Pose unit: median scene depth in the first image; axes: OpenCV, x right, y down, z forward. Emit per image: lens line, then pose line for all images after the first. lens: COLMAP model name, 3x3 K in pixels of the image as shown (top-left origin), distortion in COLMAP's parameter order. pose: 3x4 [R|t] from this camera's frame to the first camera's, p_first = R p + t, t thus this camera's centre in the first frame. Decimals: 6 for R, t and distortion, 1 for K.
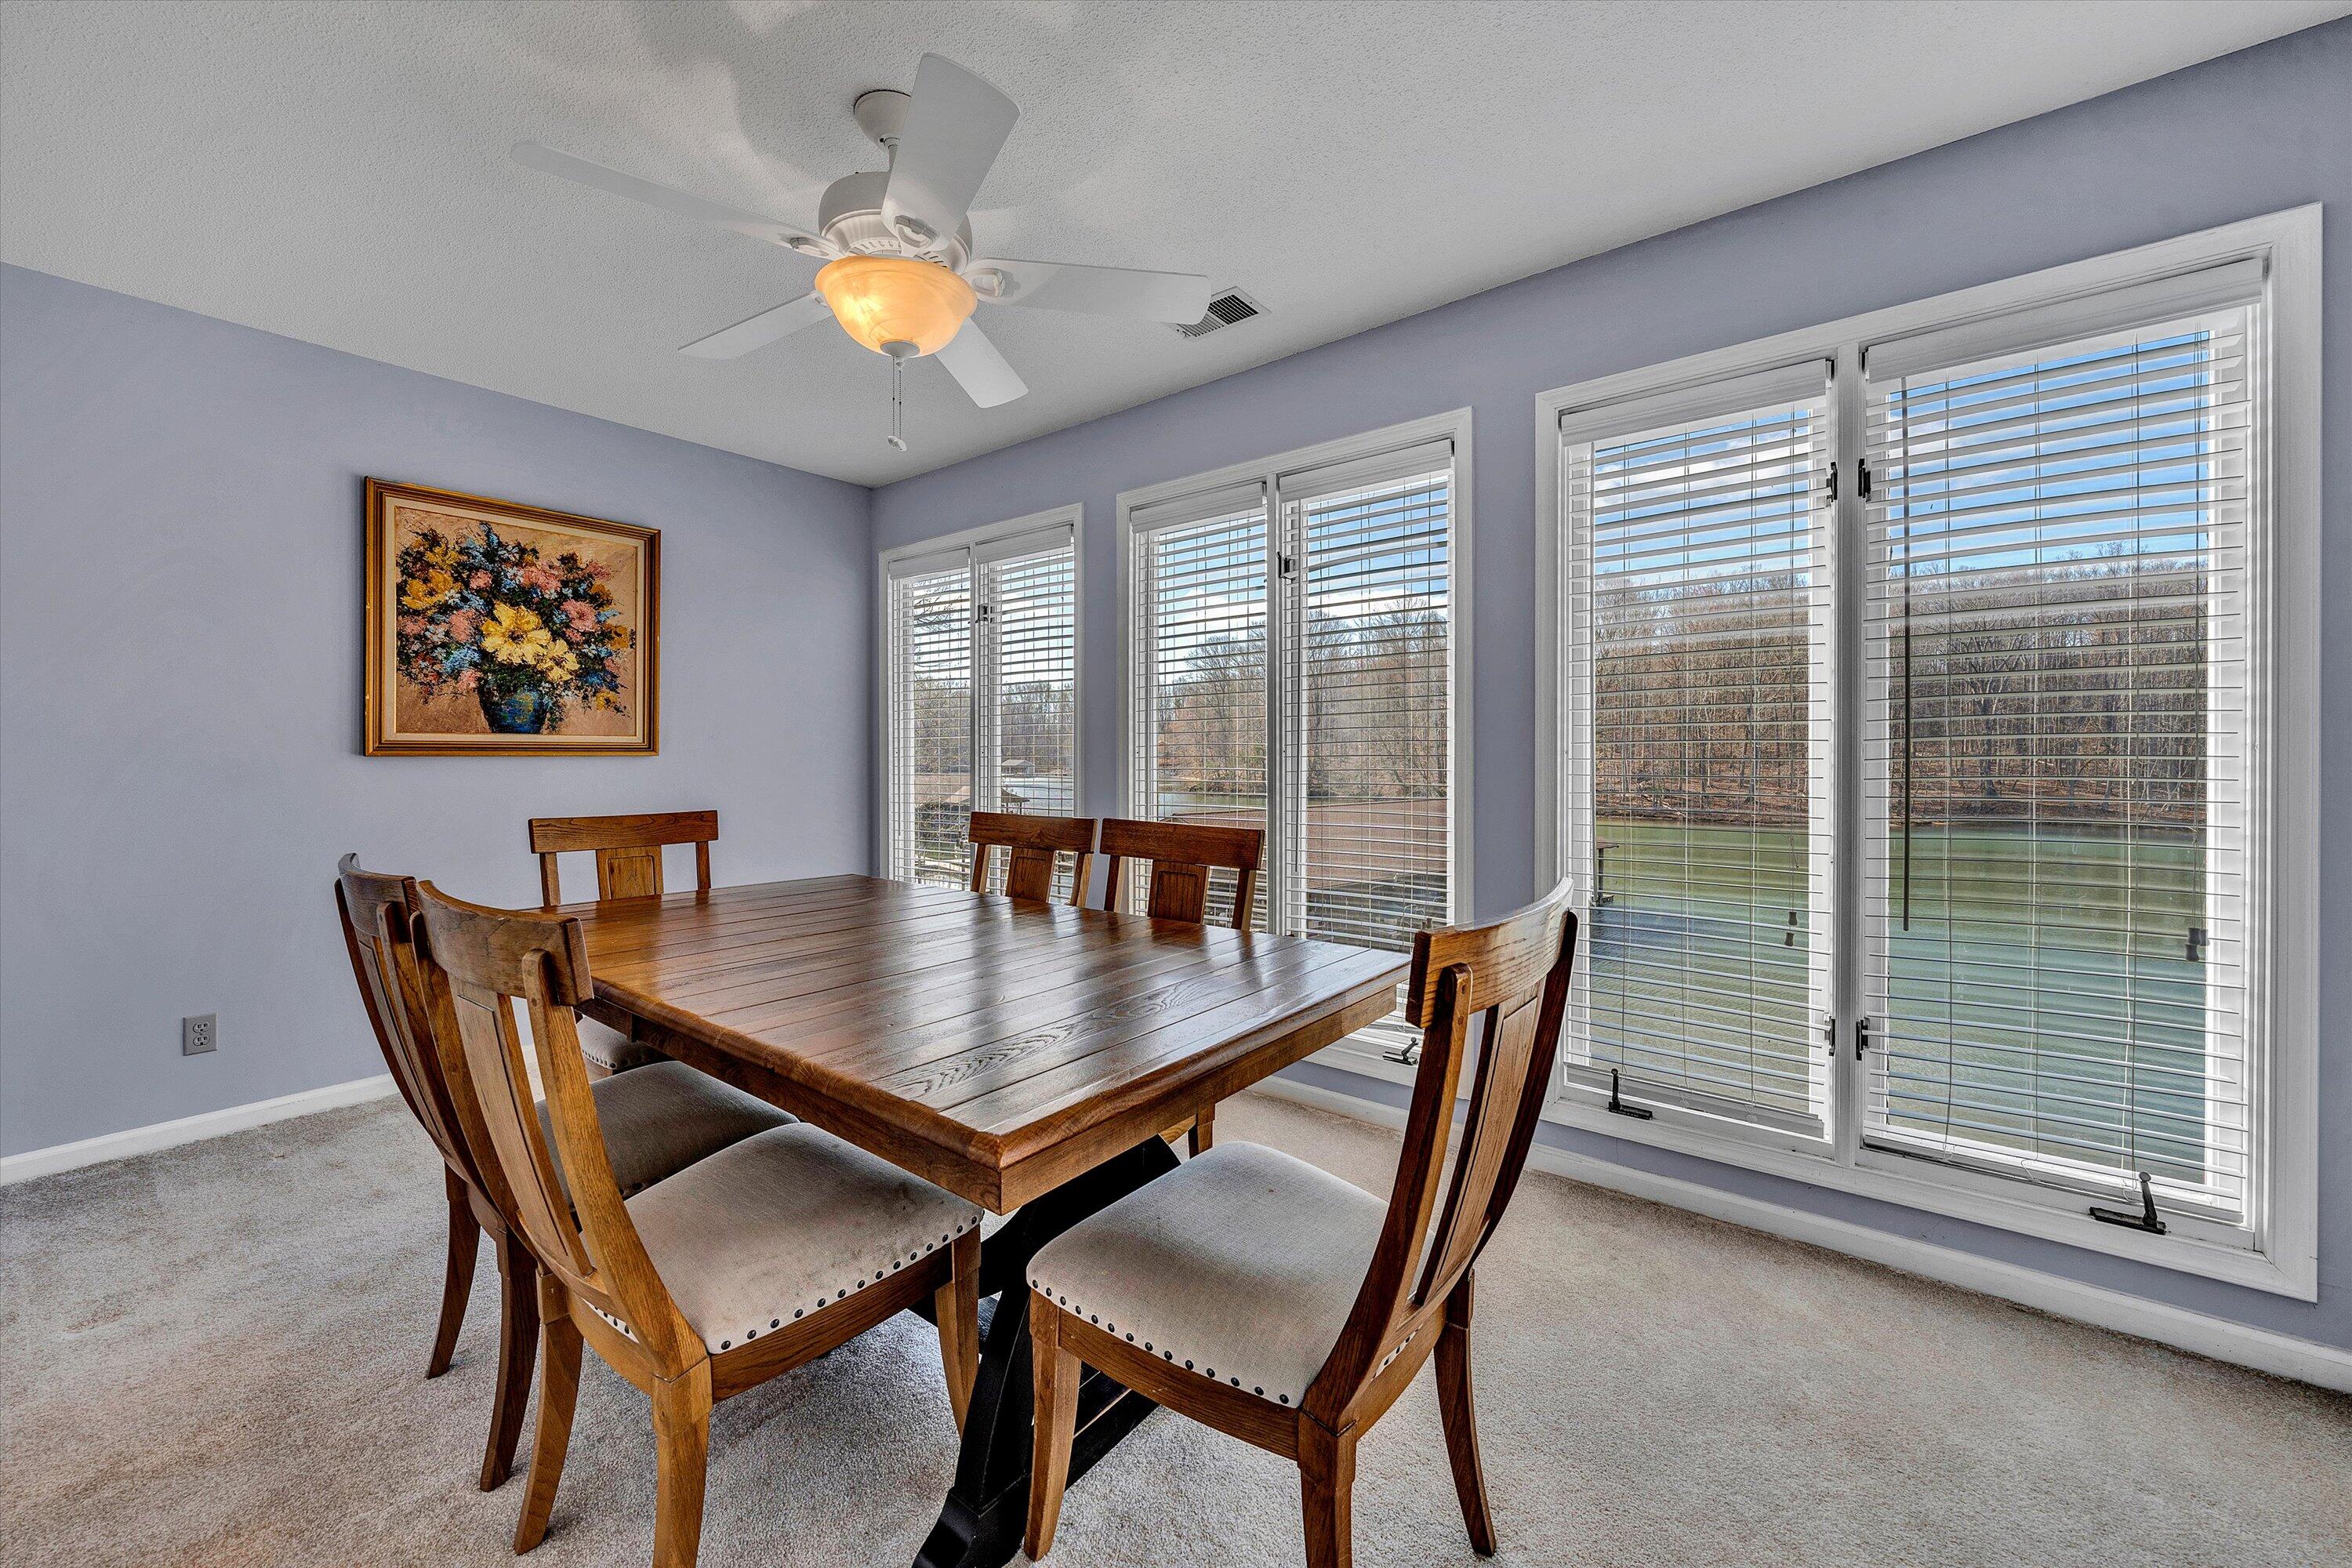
lens RADIAL K [[954.4, 0, 1136.6], [0, 954.4, 749.9], [0, 0, 1]] dist [-0.000851, -0.000050]
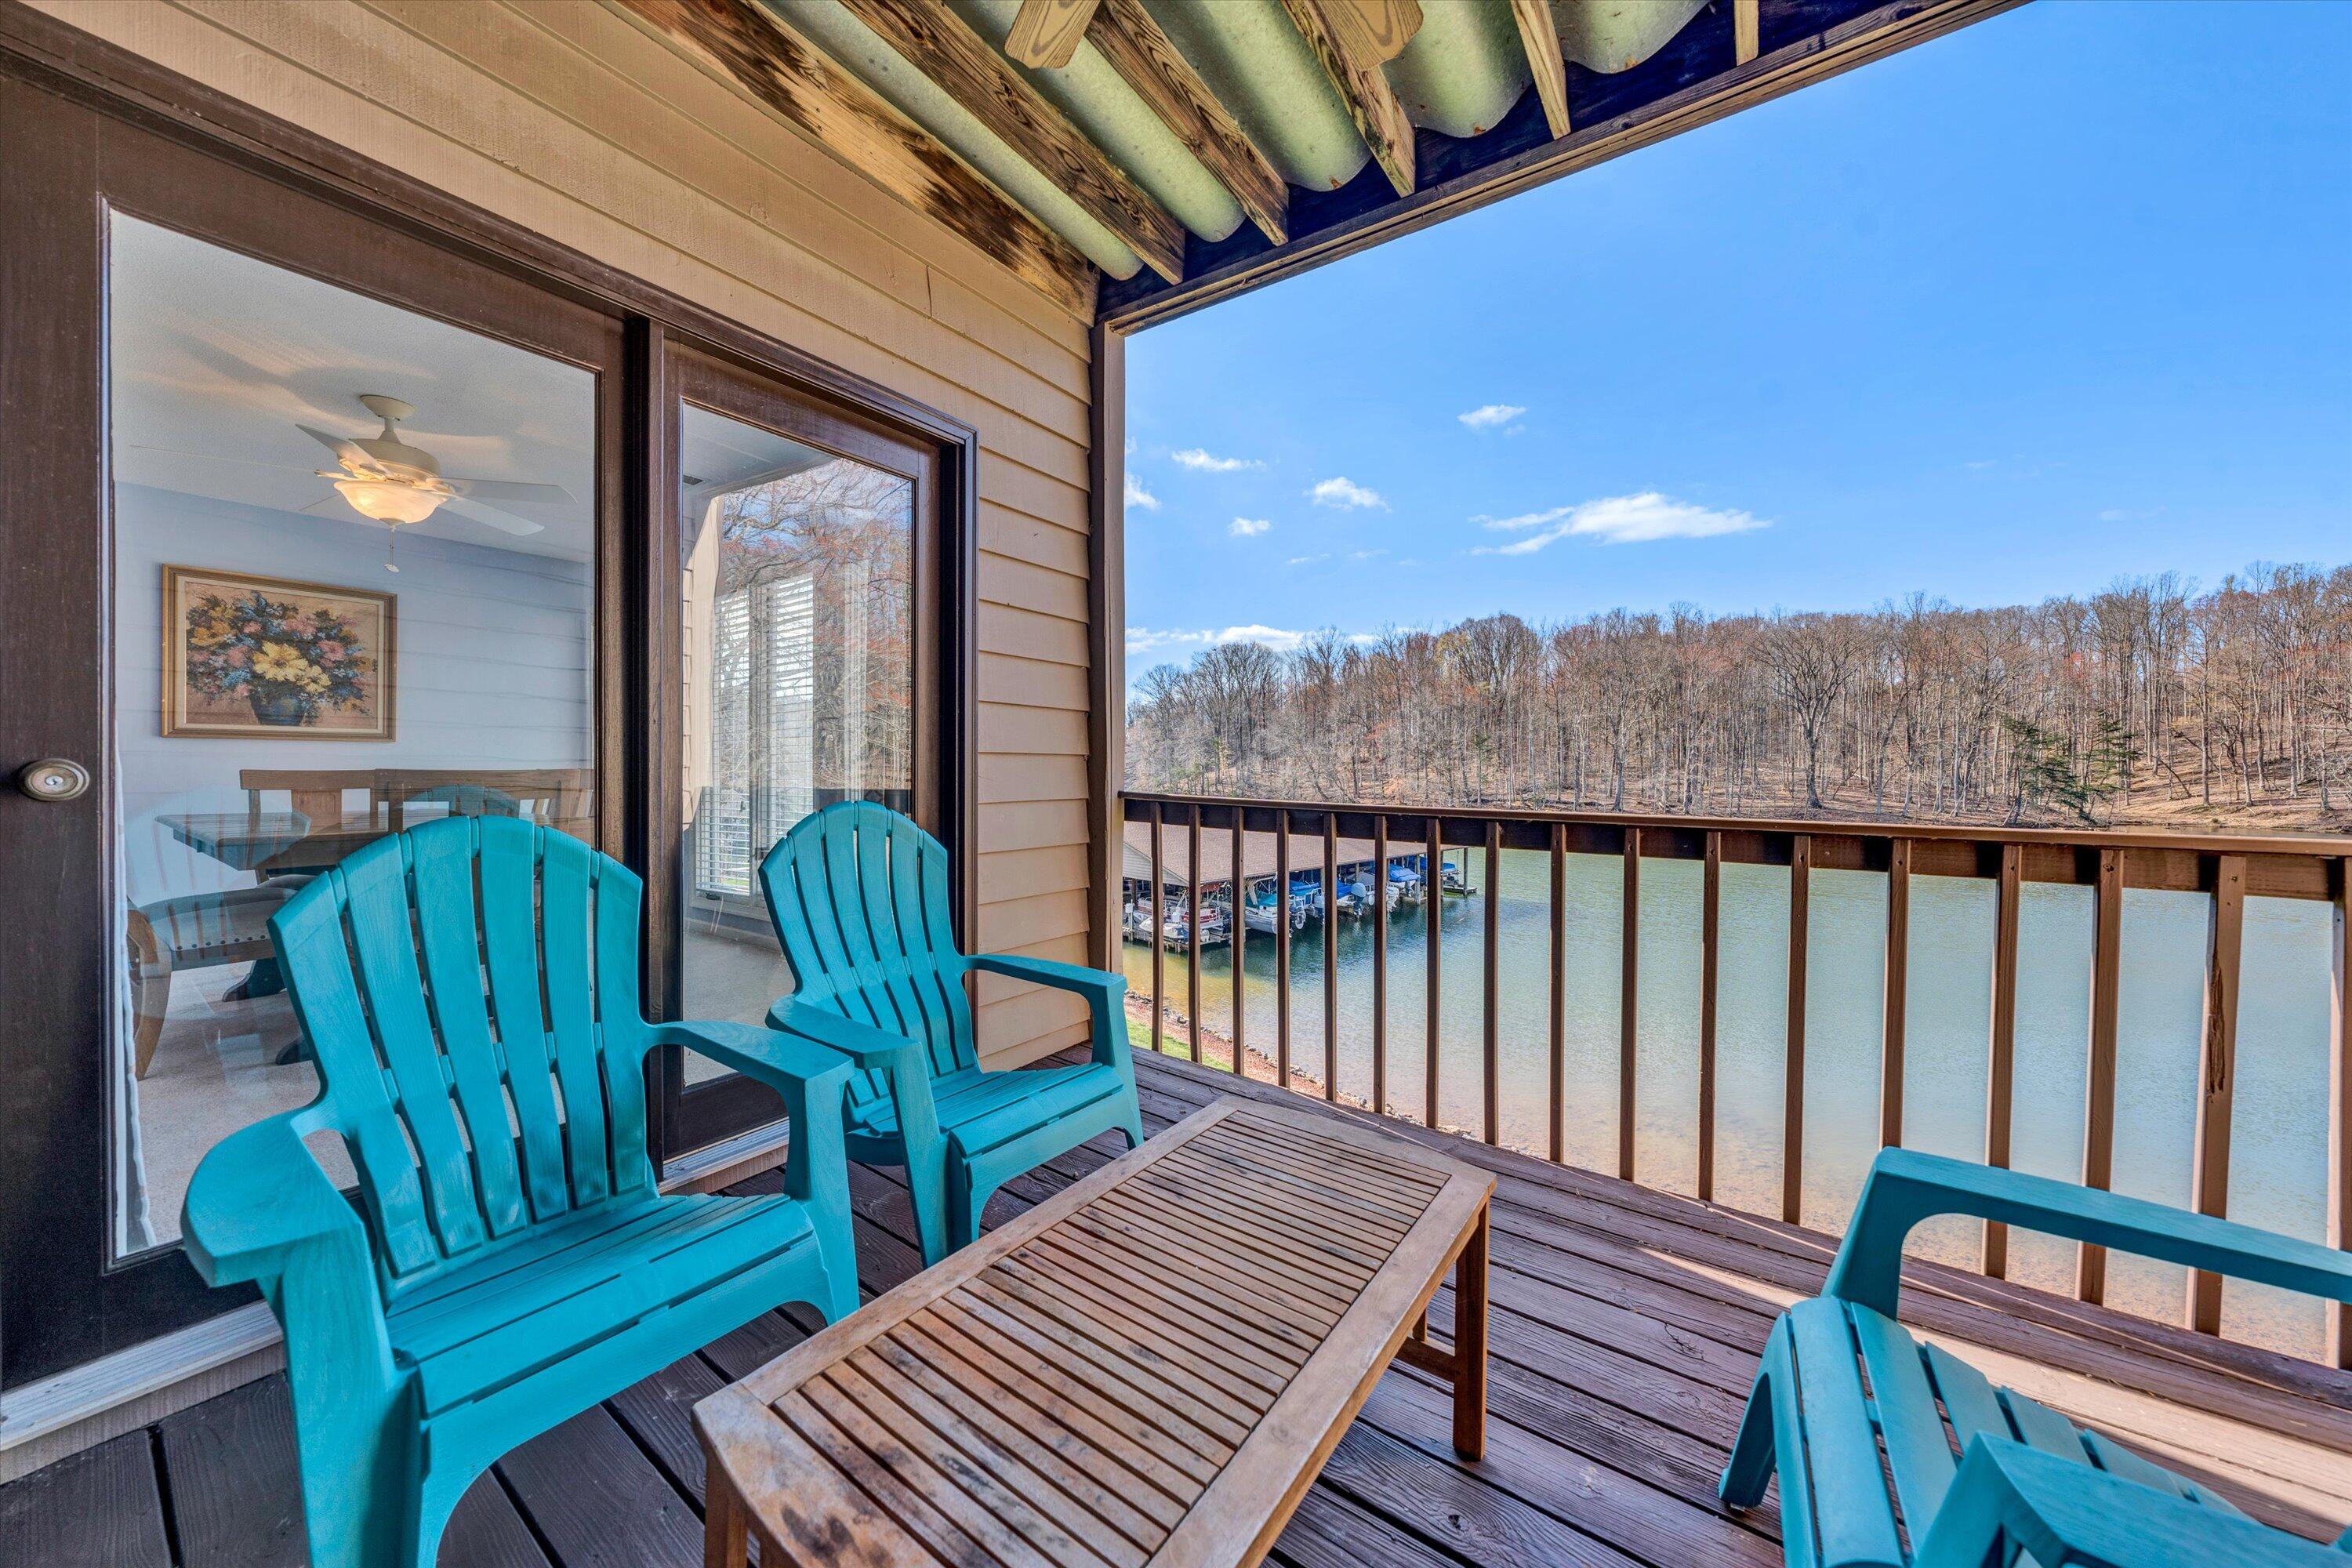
lens RADIAL K [[859.1, 0, 1174.5], [0, 859.1, 776.0], [0, 0, 1]] dist [-0.002592, -0.000001]
pose [[0.997499, 0.004485, 0.070544, 0.718666], [-0.005300, 0.999921, 0.011362, 0.042415], [-0.070487, -0.011708, 0.997444, -0.511970]]
